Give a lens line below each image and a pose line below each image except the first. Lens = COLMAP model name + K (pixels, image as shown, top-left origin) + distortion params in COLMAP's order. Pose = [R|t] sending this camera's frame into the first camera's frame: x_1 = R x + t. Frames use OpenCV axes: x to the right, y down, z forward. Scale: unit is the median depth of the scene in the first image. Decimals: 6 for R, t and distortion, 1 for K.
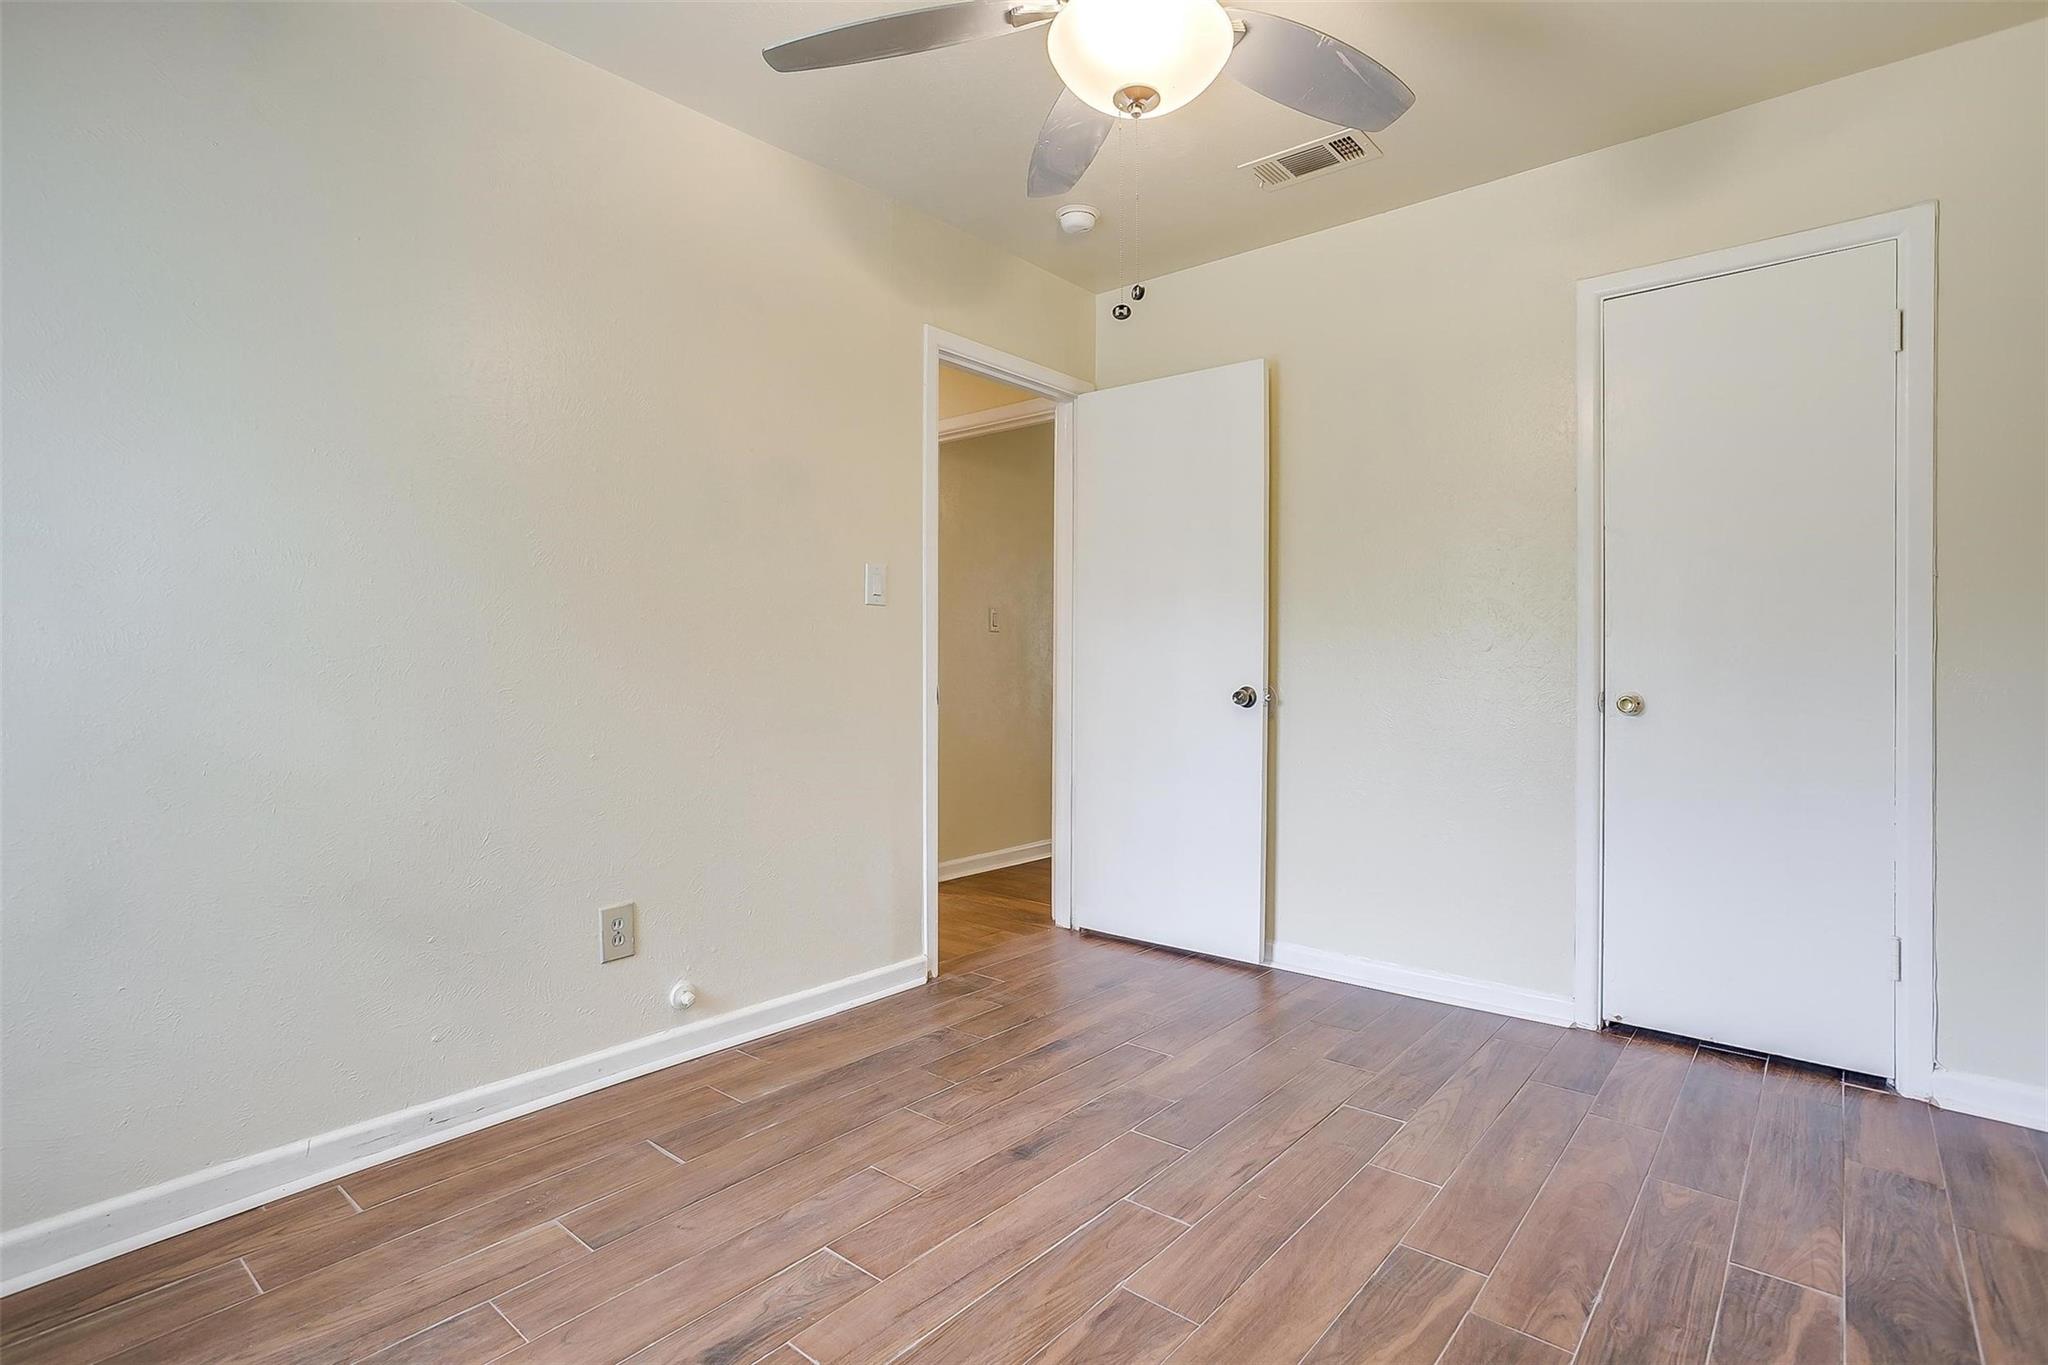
lens RADIAL K [[1004.2, 0, 1001.6], [0, 1004.2, 687.0], [0, 0, 1]] dist [-0.050603, 0.031448]
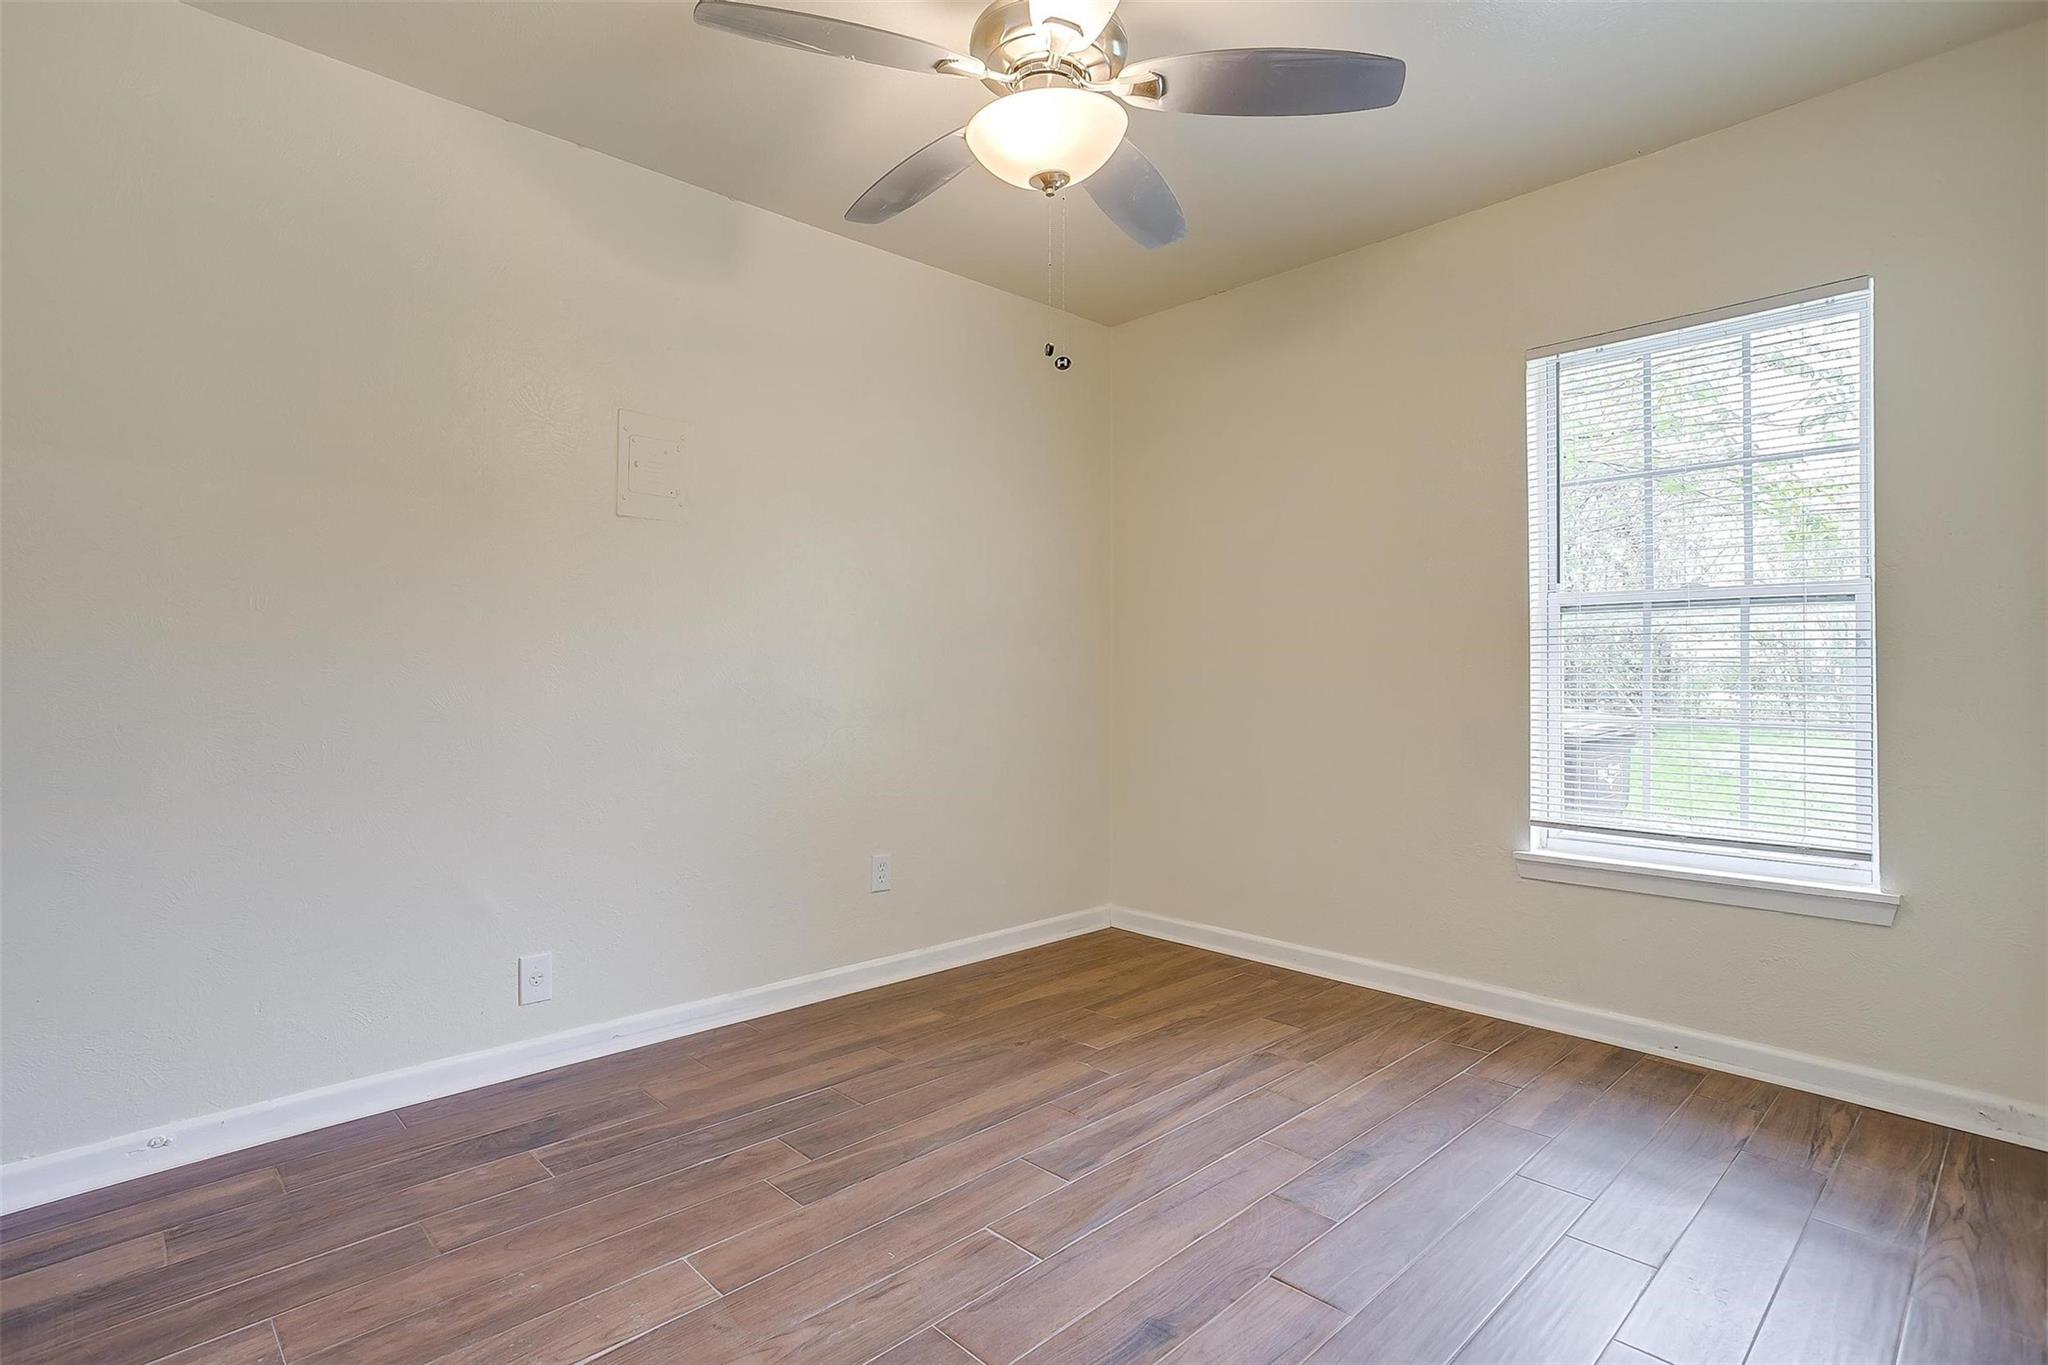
lens RADIAL K [[1004.2, 0, 1001.6], [0, 1004.2, 687.0], [0, 0, 1]] dist [-0.050603, 0.031448]
pose [[-0.995173, 0.001358, 0.098123, 0.075805], [0.003911, 0.999659, 0.025823, -0.037872], [-0.098055, 0.026082, -0.994839, 2.039243]]
